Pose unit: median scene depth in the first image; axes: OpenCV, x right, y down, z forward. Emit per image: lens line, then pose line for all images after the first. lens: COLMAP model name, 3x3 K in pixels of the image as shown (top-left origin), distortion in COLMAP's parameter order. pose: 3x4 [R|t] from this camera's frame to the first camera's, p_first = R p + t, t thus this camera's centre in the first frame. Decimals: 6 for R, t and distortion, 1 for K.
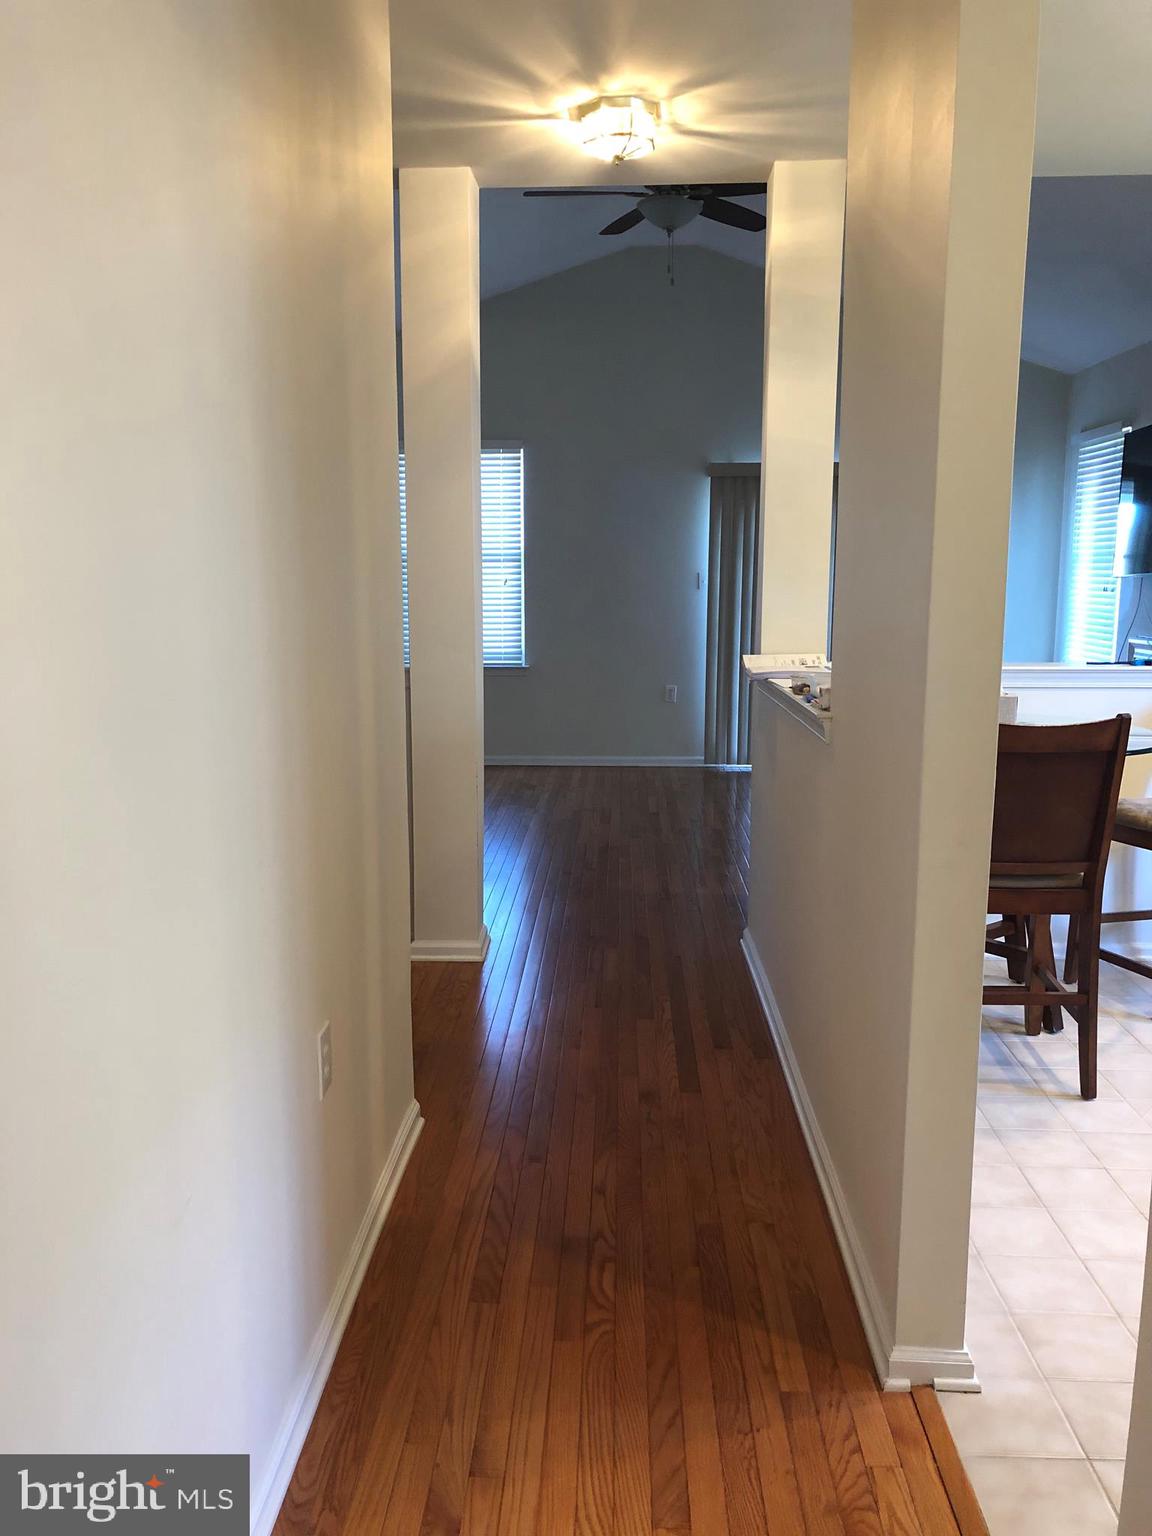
lens RADIAL K [[1243.7, 0, 575.5], [0, 1243.7, 775.0], [0, 0, 1]] dist [0.057963, -0.075889]
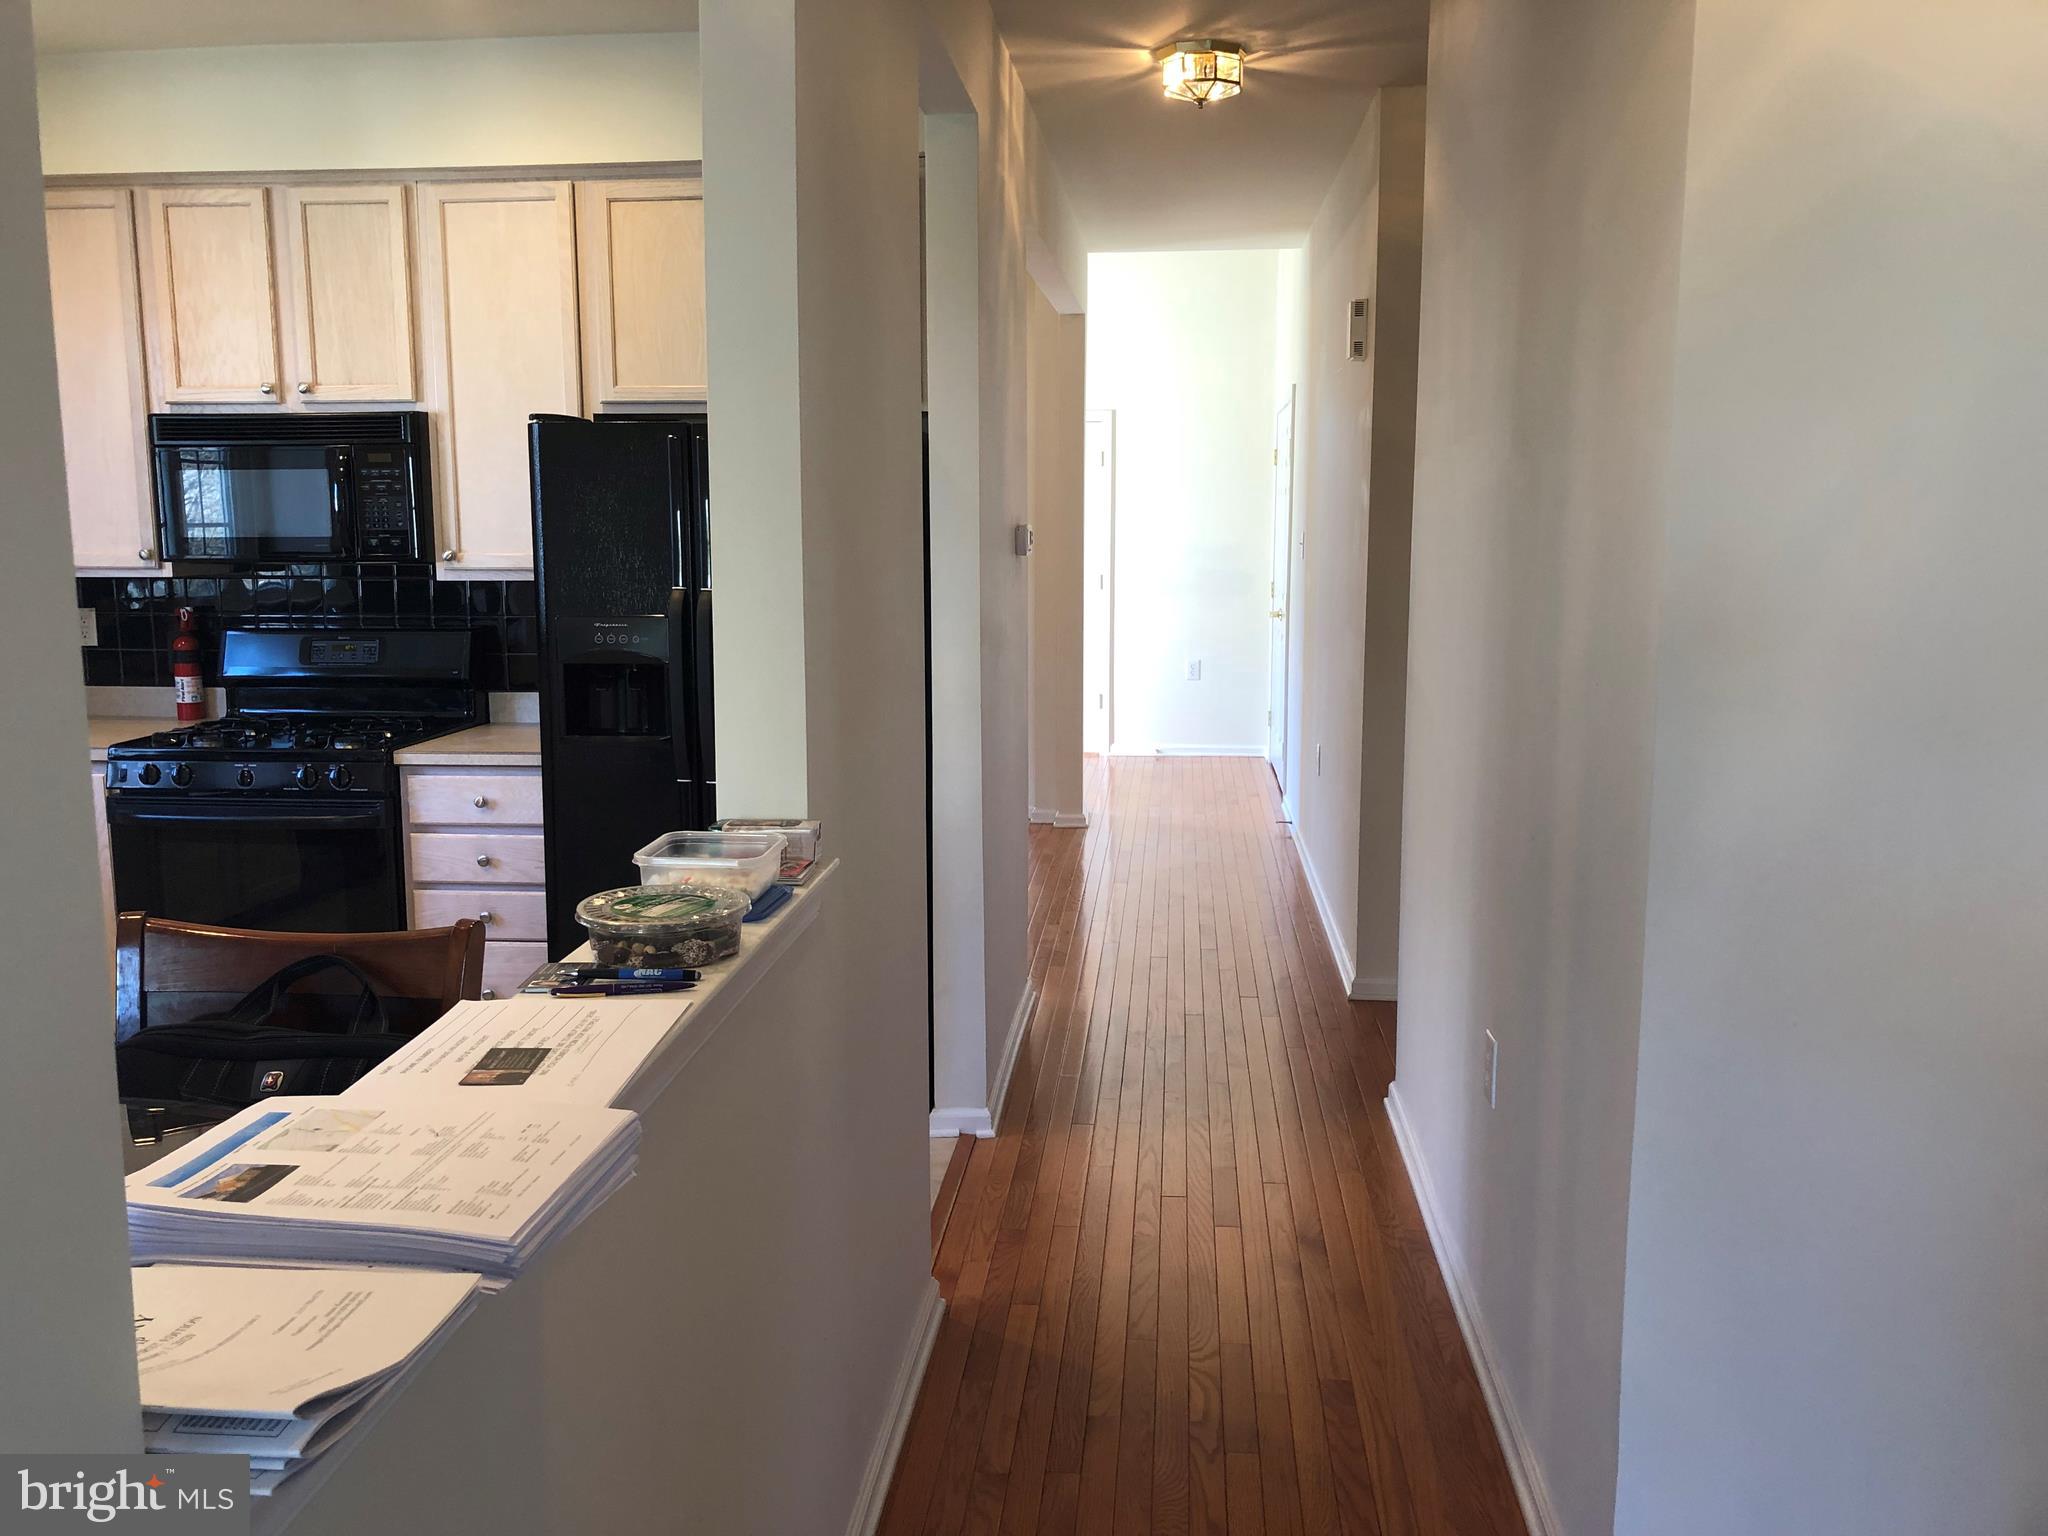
lens RADIAL K [[1669.2, 0, 994.9], [0, 1669.2, 738.6], [0, 0, 1]] dist [0.014453, 0.008041]
pose [[-0.997236, -0.002578, 0.074250, 0.023326], [0.019061, 0.957069, 0.289232, -0.105973], [-0.071808, 0.289848, -0.954375, 0.570269]]
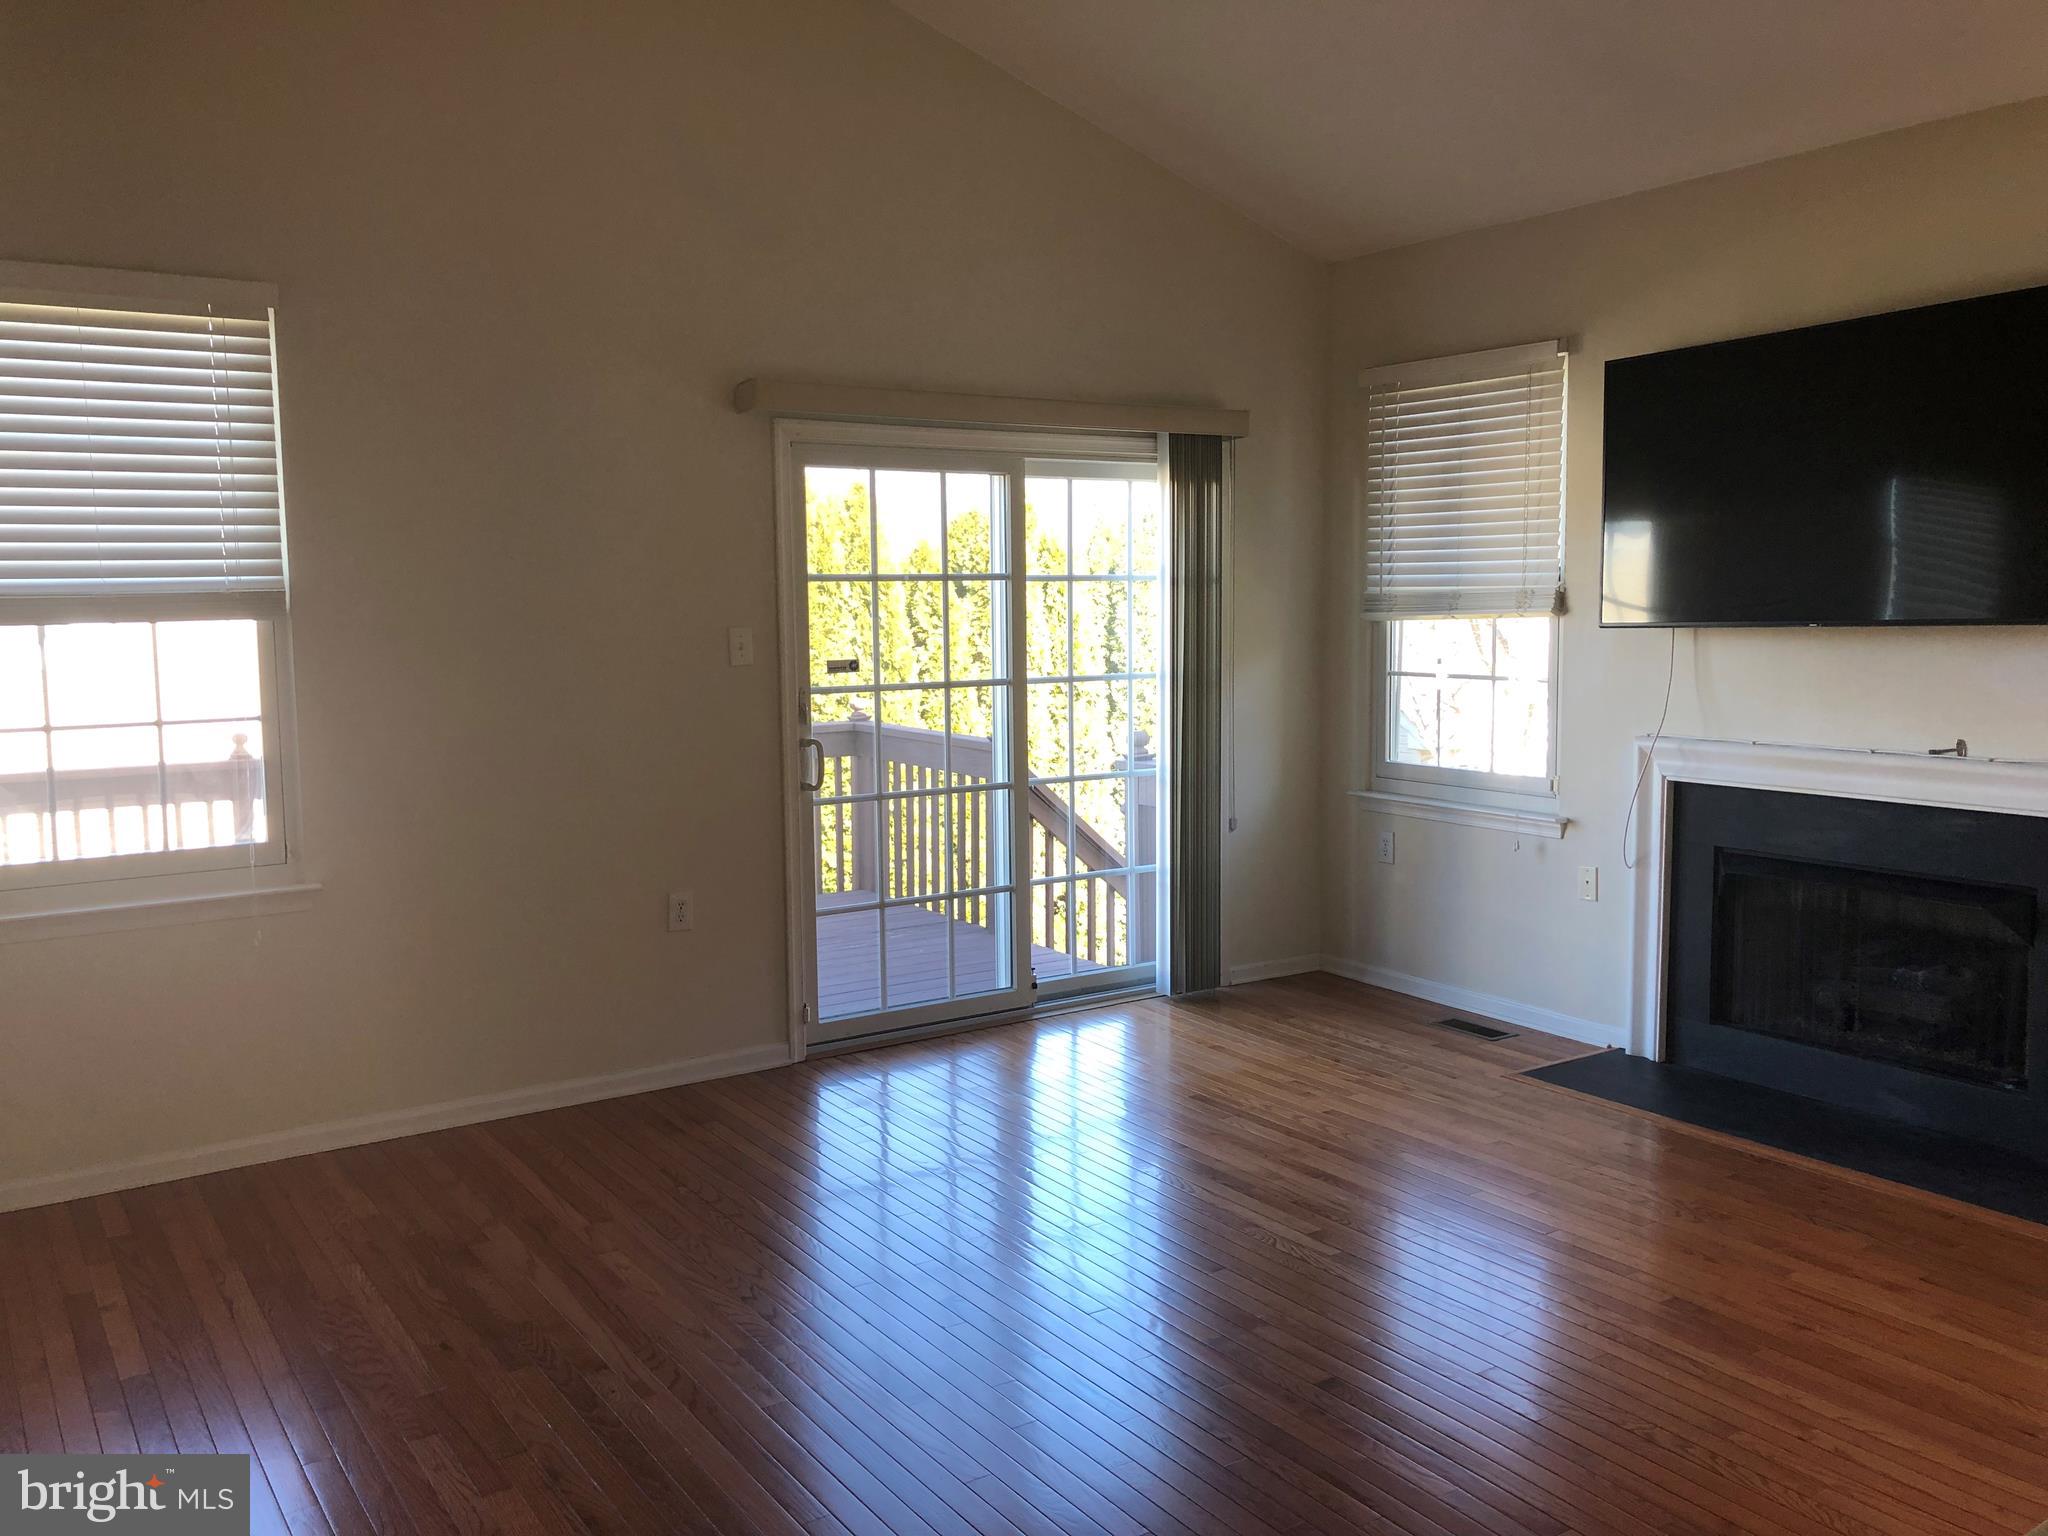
lens RADIAL K [[1658.2, 0, 1001.3], [0, 1658.2, 744.6], [0, 0, 1]] dist [0.057963, -0.075889]
pose [[0.813083, -0.068200, 0.578139, -0.159226], [0.107557, 0.993615, -0.034055, -0.097471], [-0.572125, 0.089873, 0.815228, 0.498001]]
